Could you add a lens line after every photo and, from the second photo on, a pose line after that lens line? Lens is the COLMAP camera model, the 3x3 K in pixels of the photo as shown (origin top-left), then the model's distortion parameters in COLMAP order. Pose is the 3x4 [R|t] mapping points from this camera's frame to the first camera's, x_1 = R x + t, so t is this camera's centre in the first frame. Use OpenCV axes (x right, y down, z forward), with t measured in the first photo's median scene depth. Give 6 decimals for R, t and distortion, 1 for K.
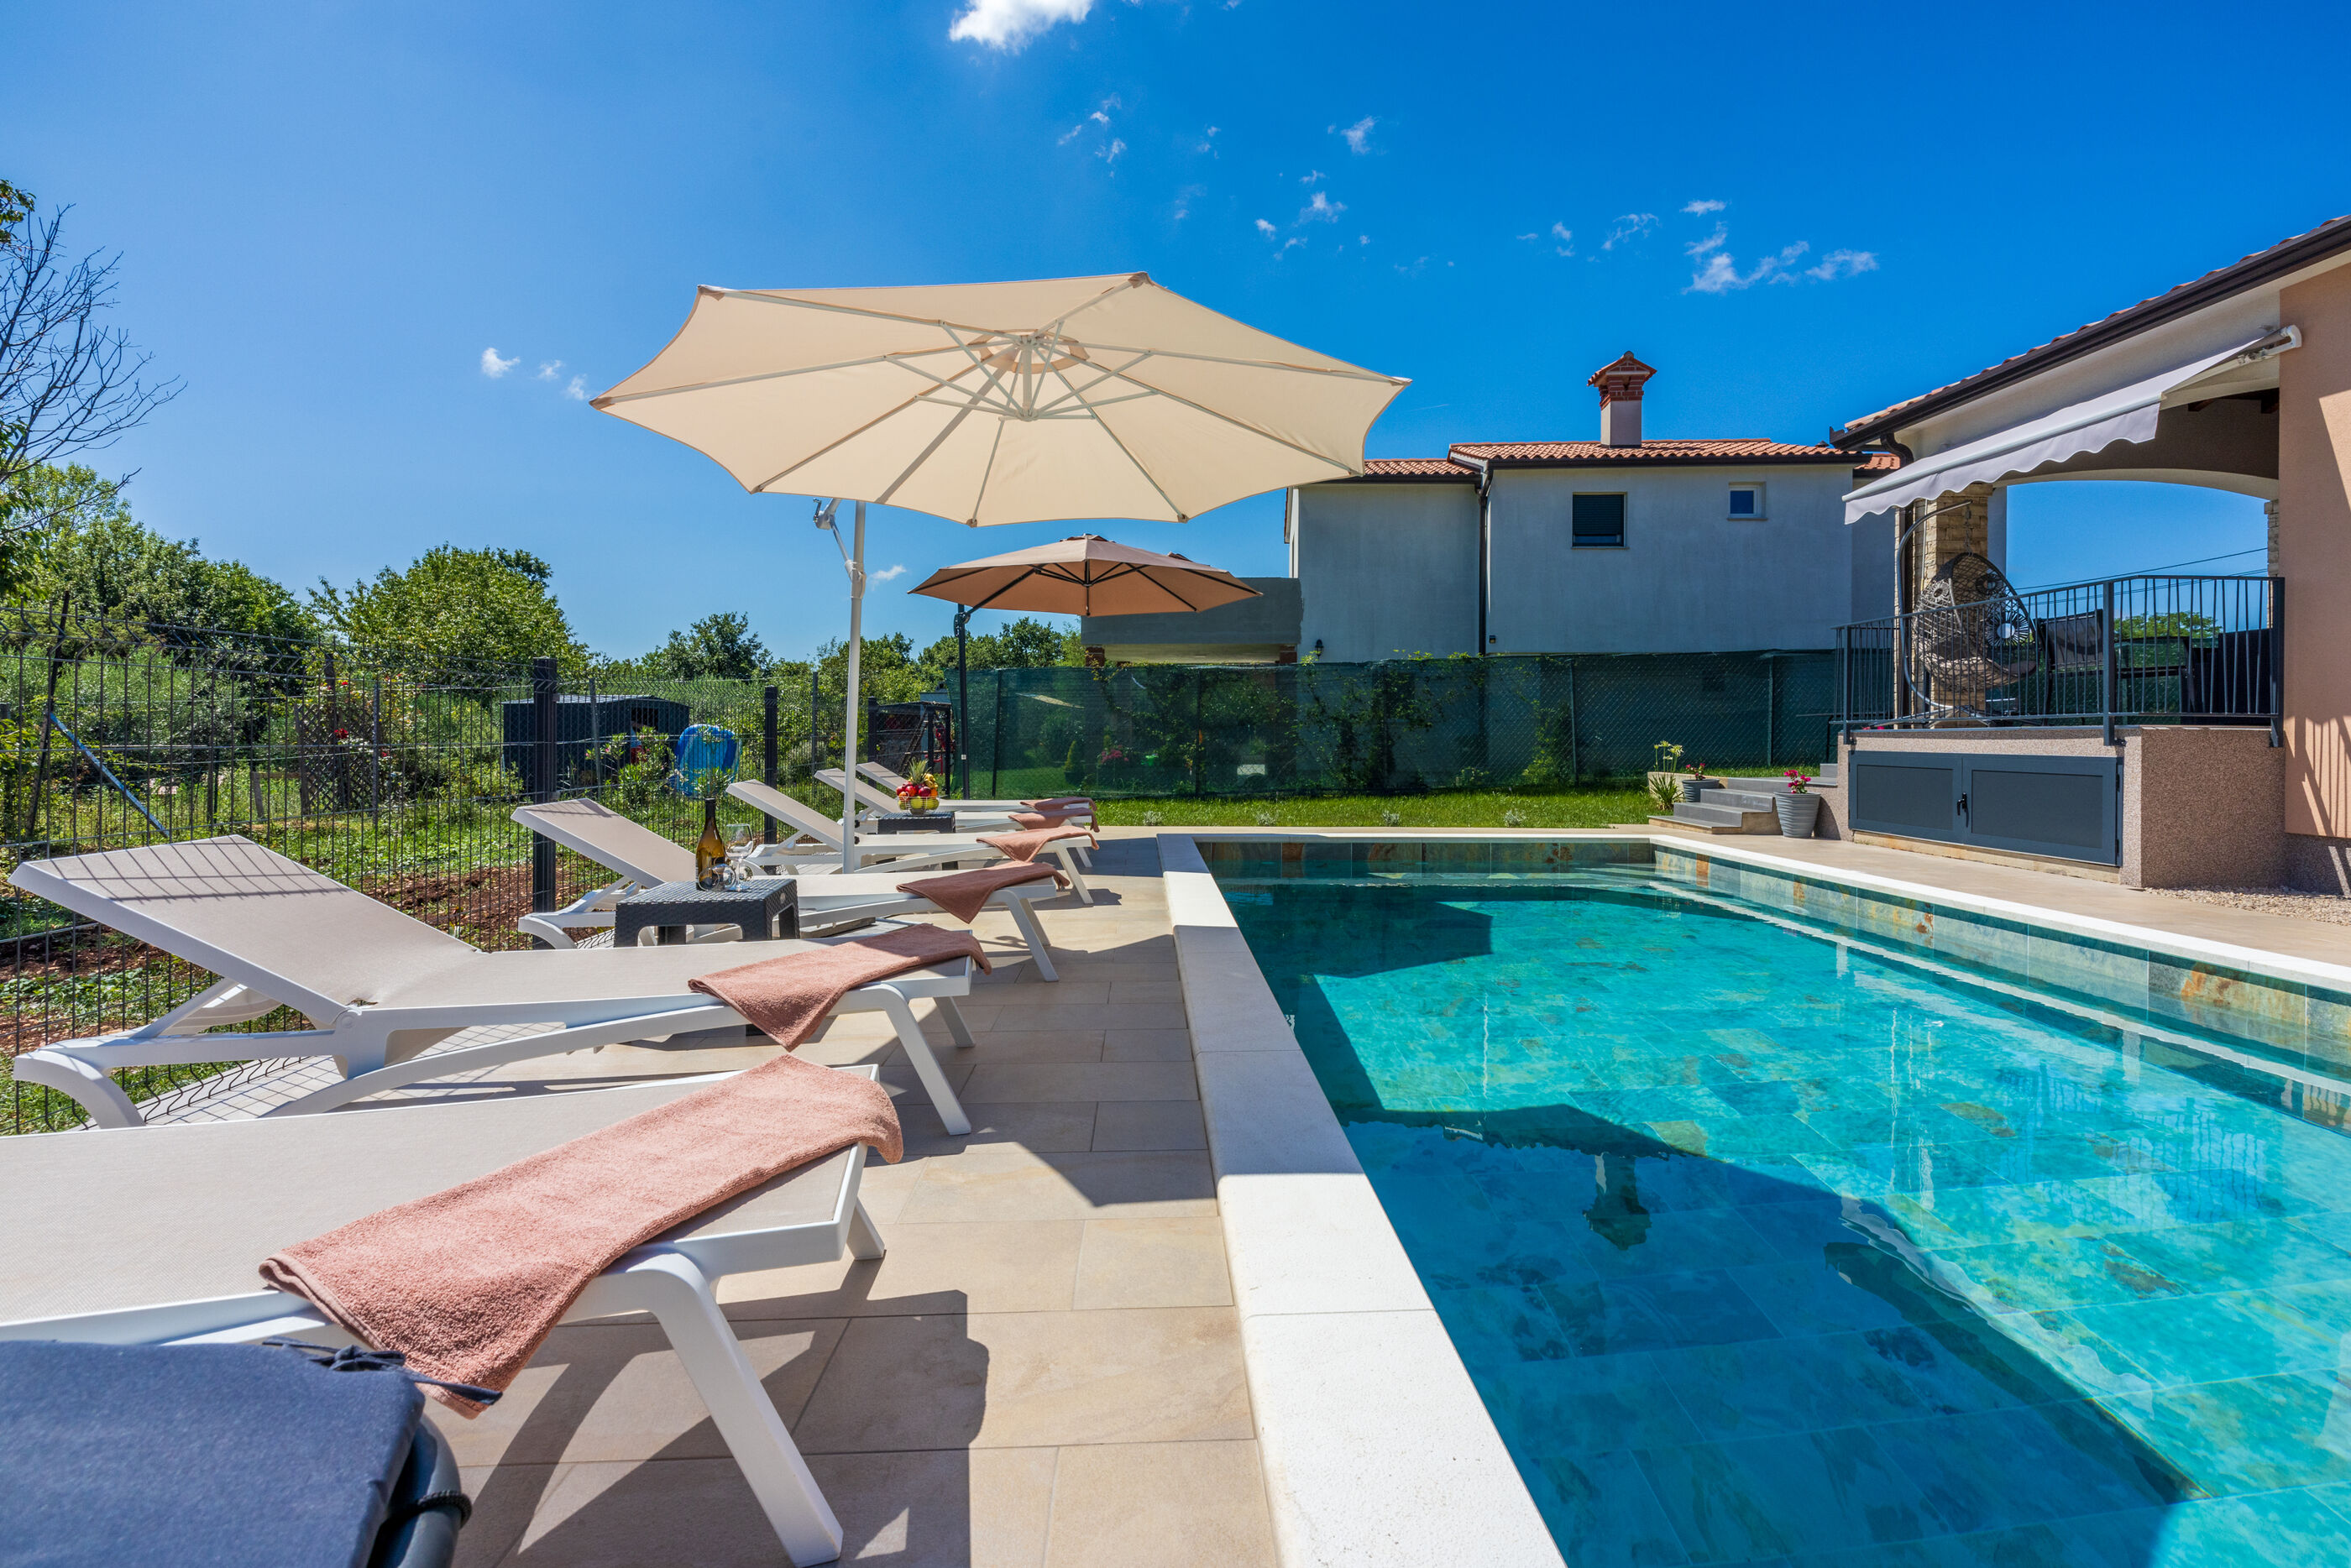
lens RADIAL K [[1018.5, 0, 1187.3], [0, 1018.5, 732.4], [0, 0, 1]] dist [0.008073, -0.000506]
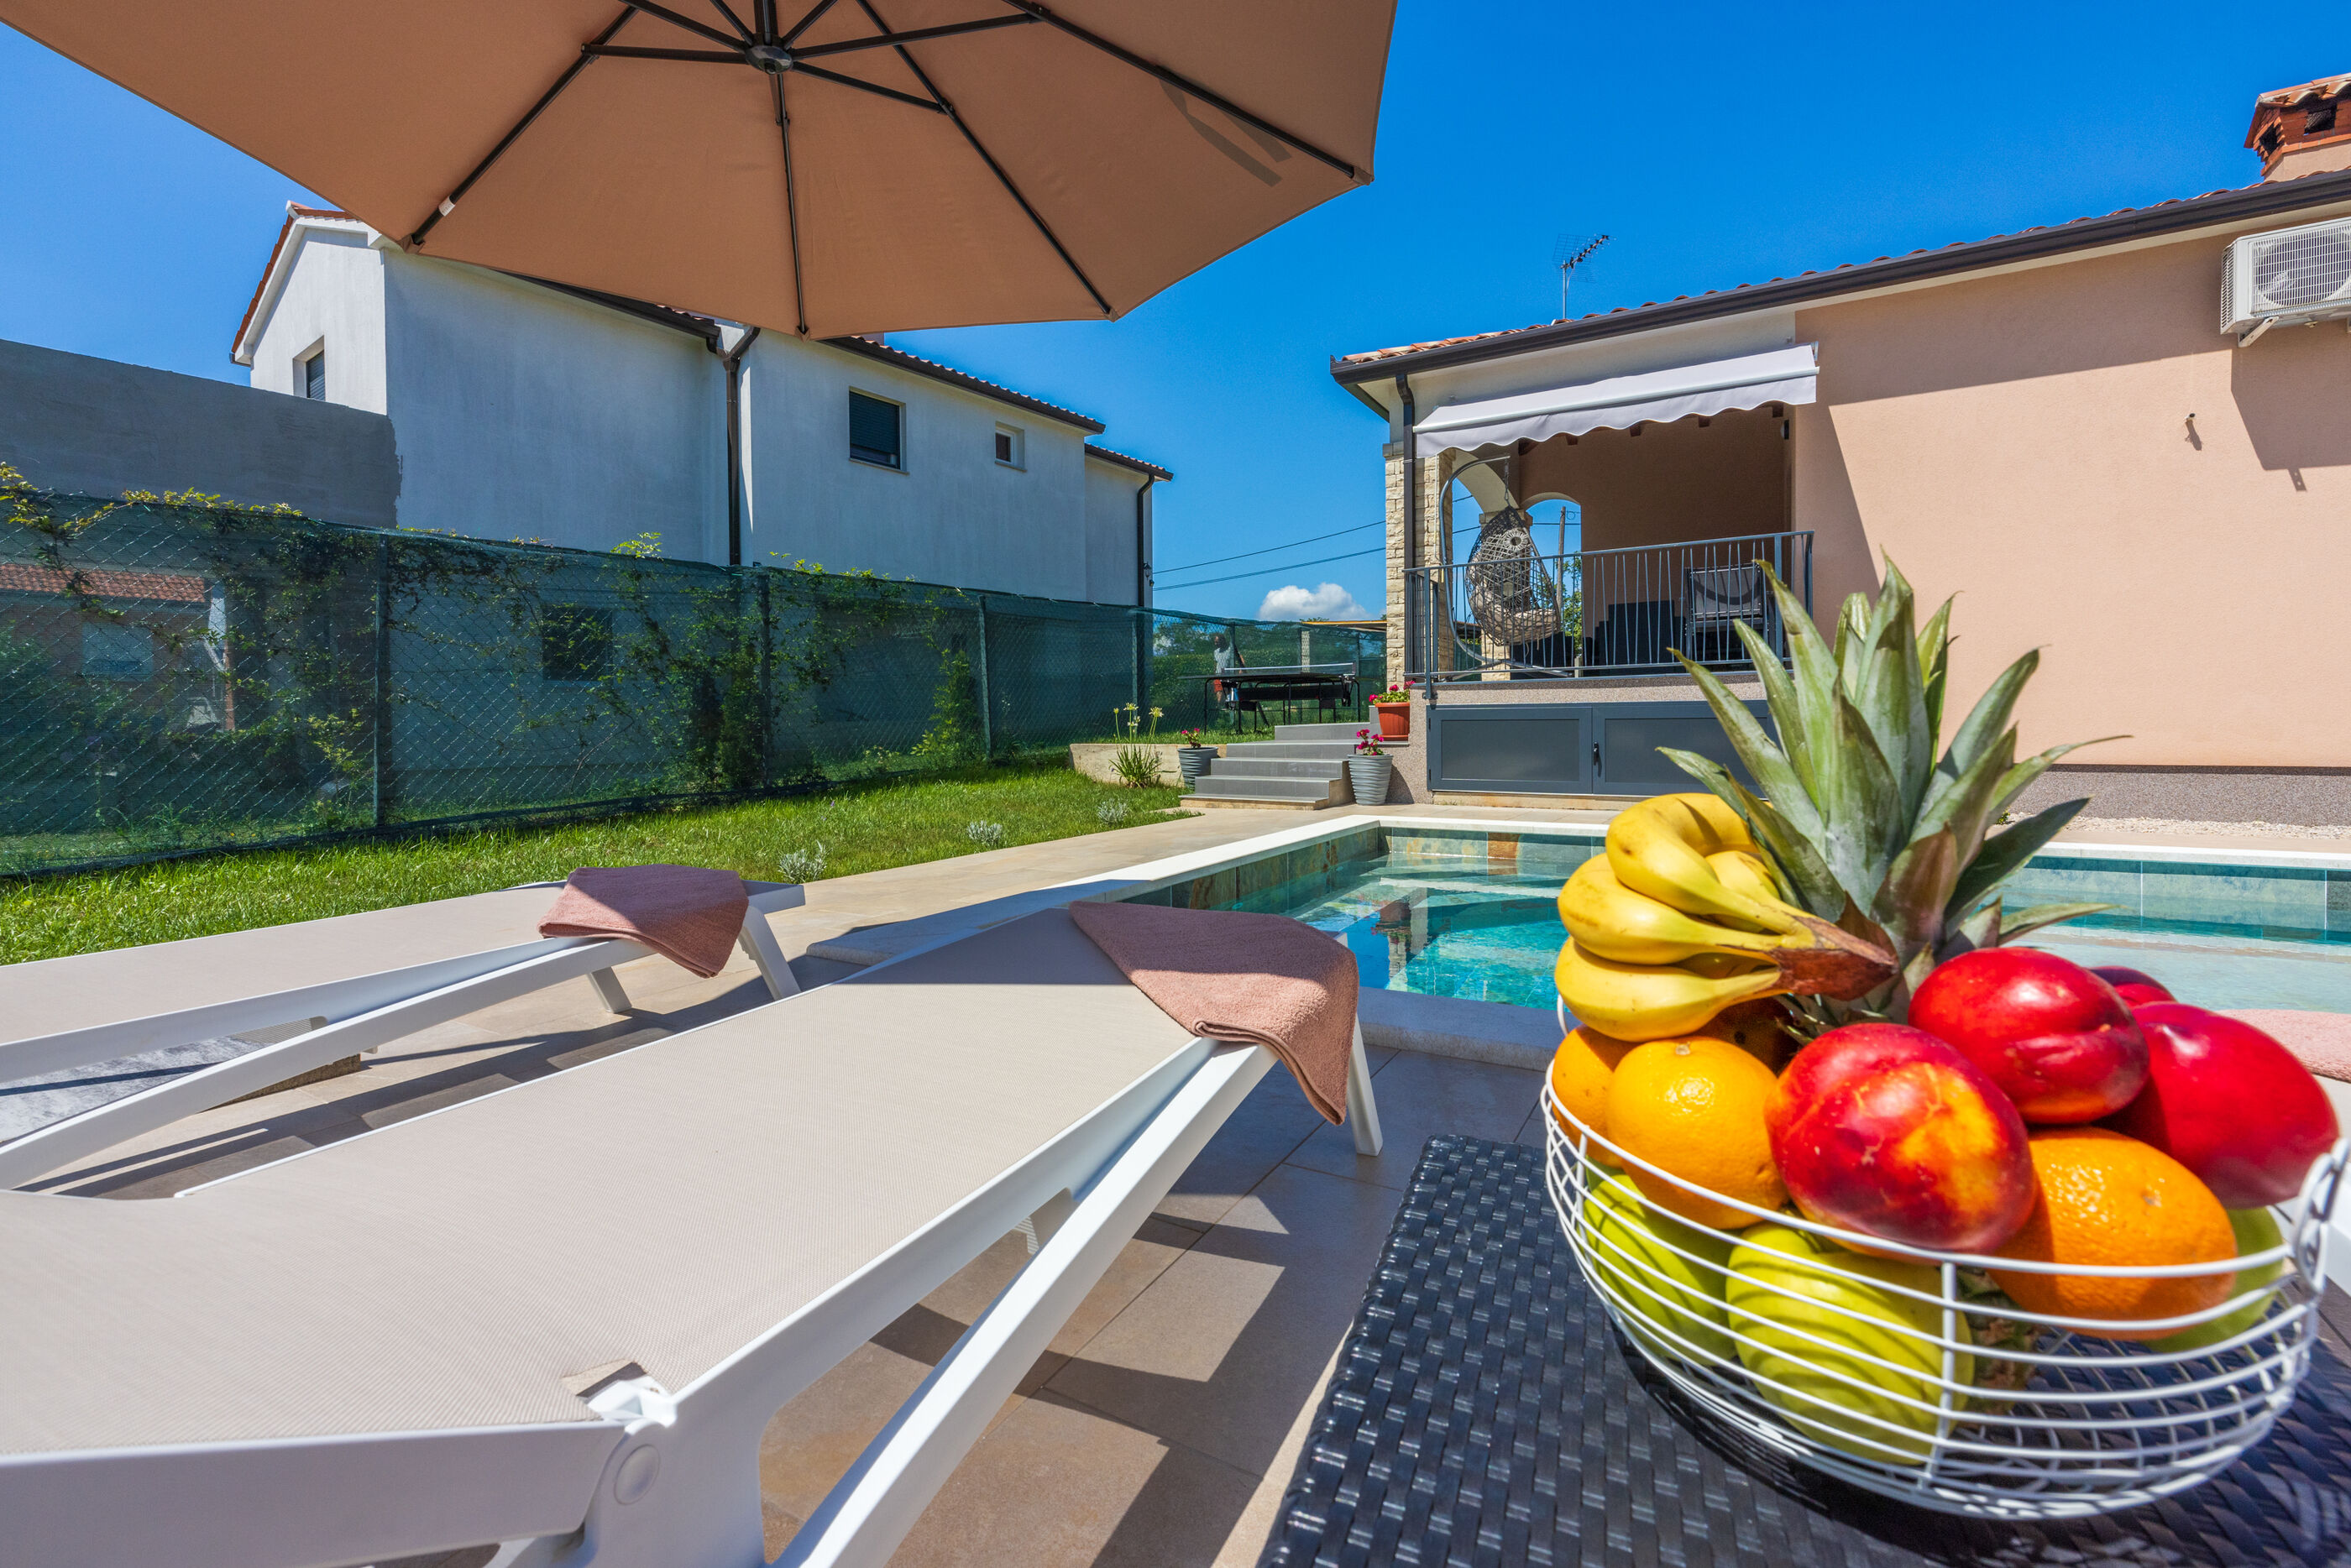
lens RADIAL K [[1012.3, 0, 1182.5], [0, 1012.3, 740.1], [0, 0, 1]] dist [0.000067, -0.000001]
pose [[0.535824, -0.027388, 0.843885, -0.241065], [0.012394, 0.999621, 0.024573, 0.024076], [-0.844239, -0.002708, 0.535960, 0.700619]]
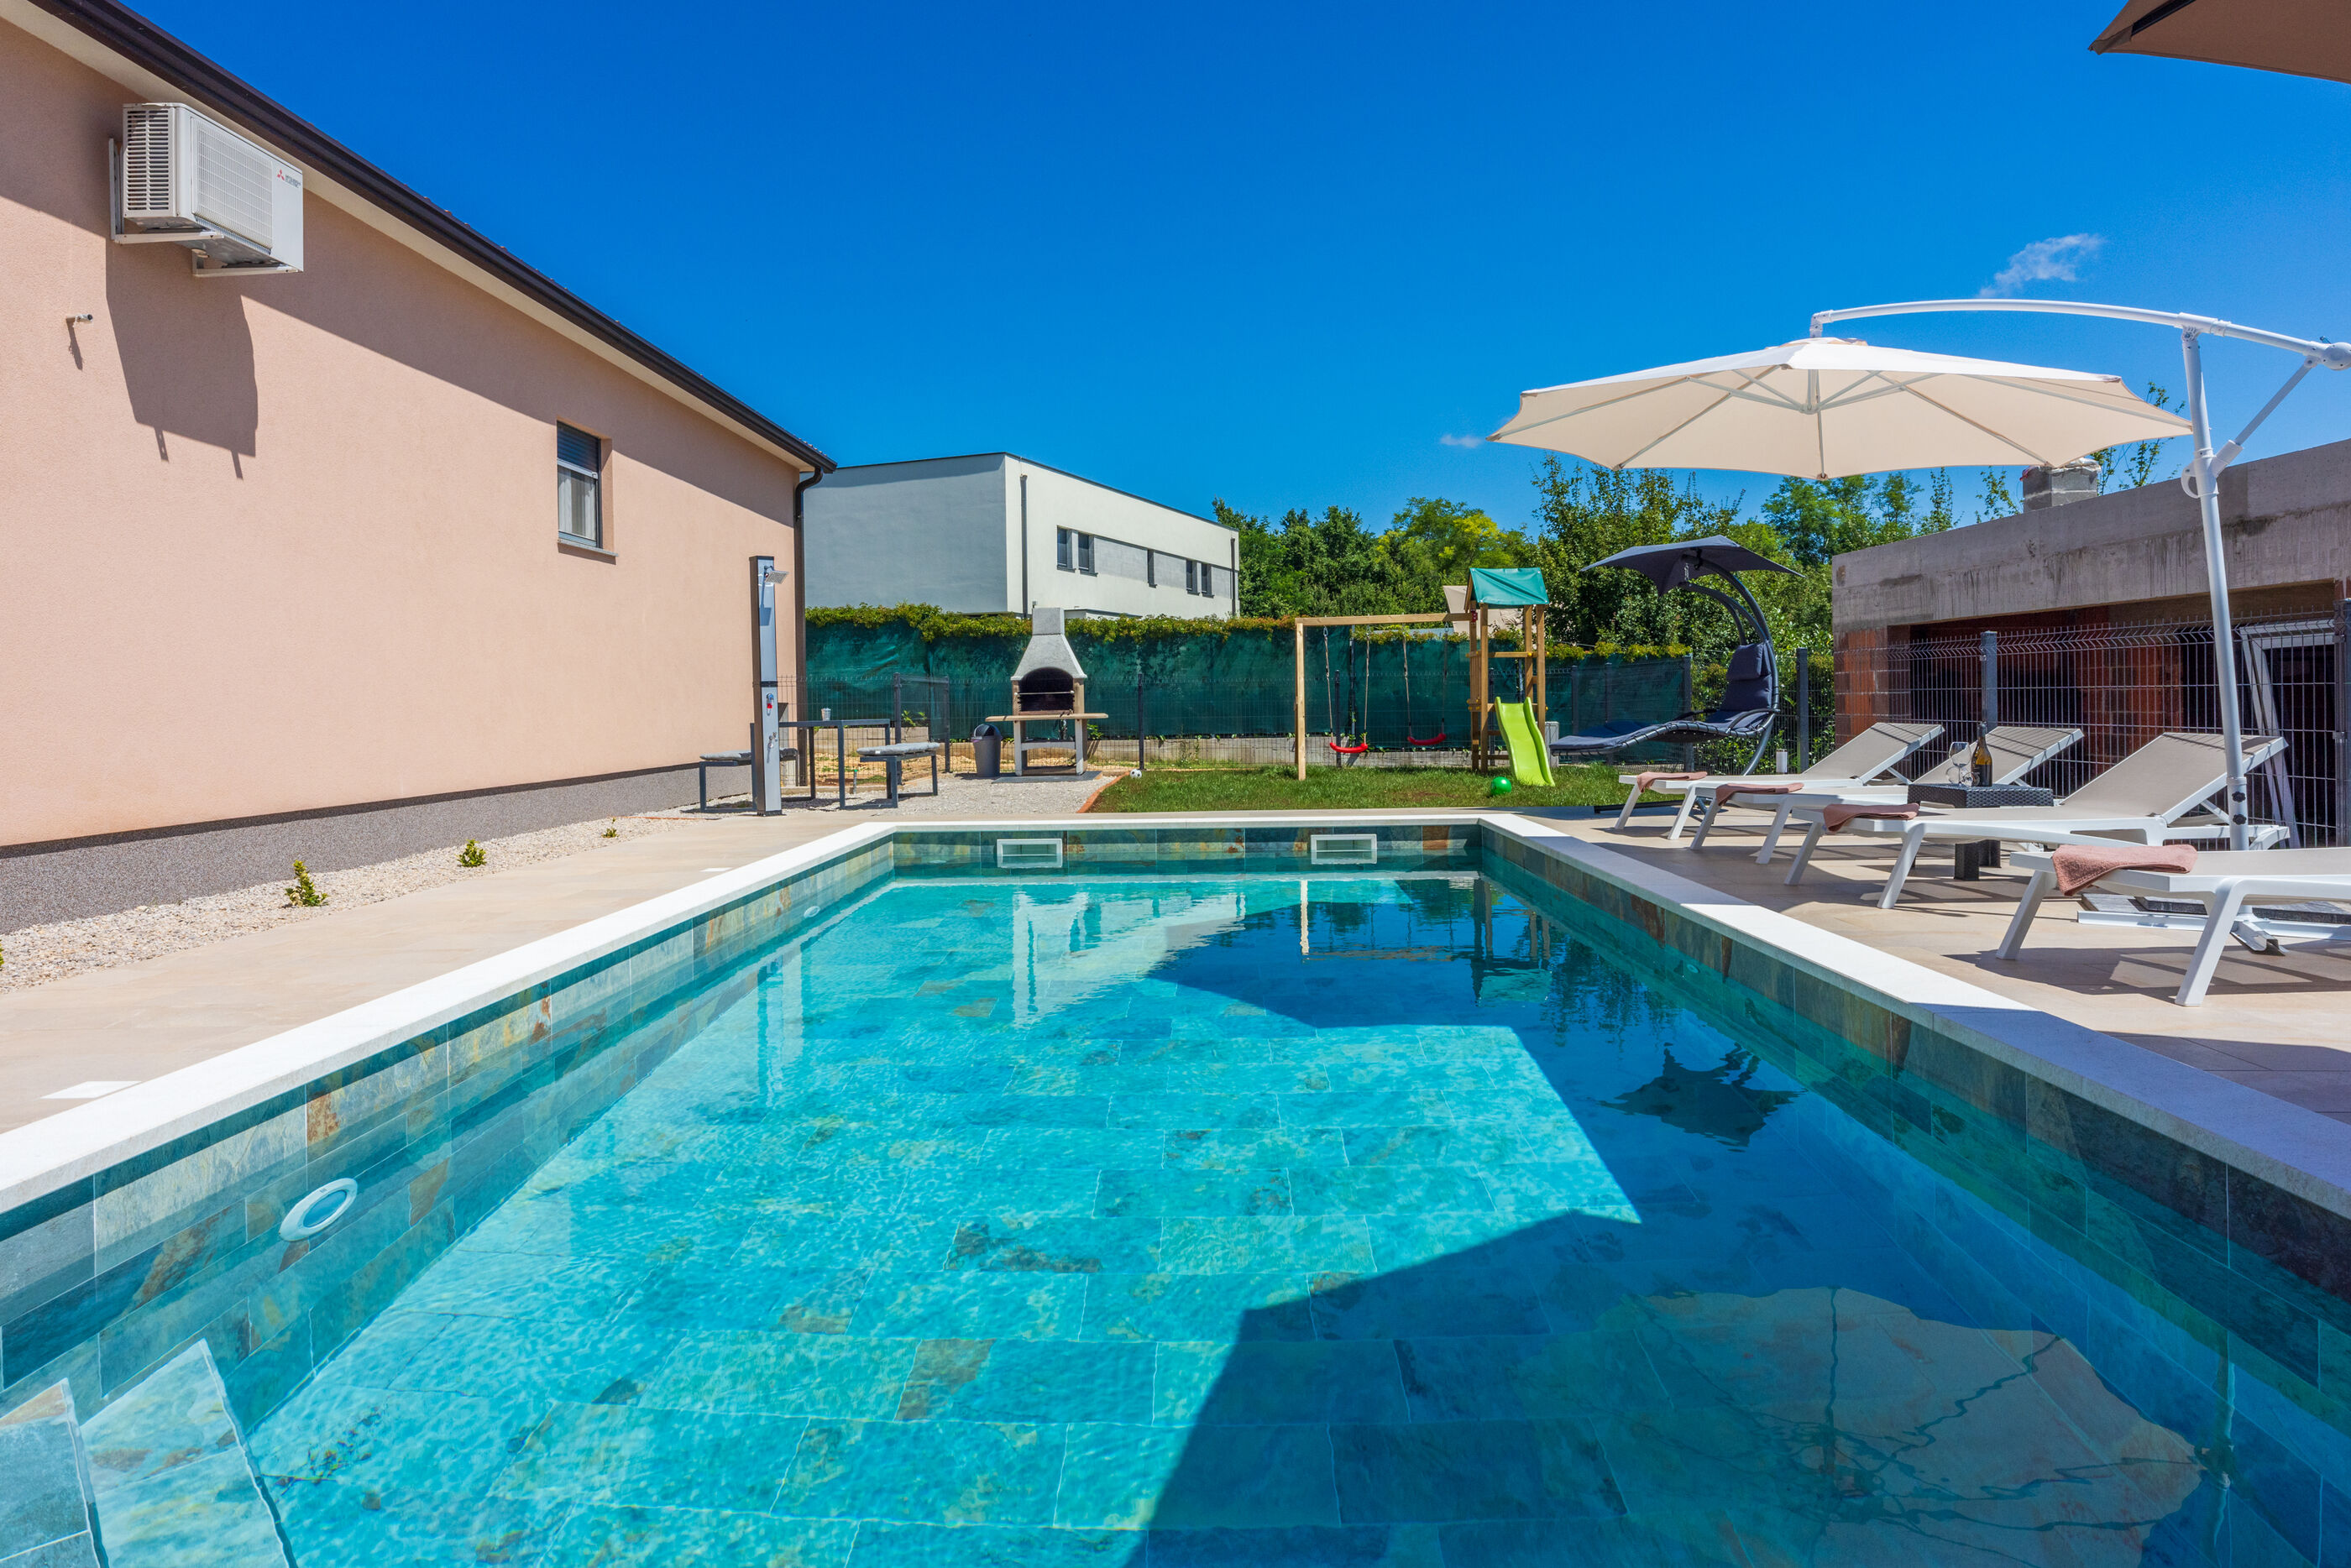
lens RADIAL K [[1351.9, 0, 1192.8], [0, 1351.9, 705.6], [0, 0, 1]] dist [0.005547, -0.000174]
pose [[-0.998143, 0.008376, 0.060342, 0.198526], [0.008645, 0.999954, 0.004187, 0.008175], [-0.060304, 0.004701, -0.998169, 1.099985]]
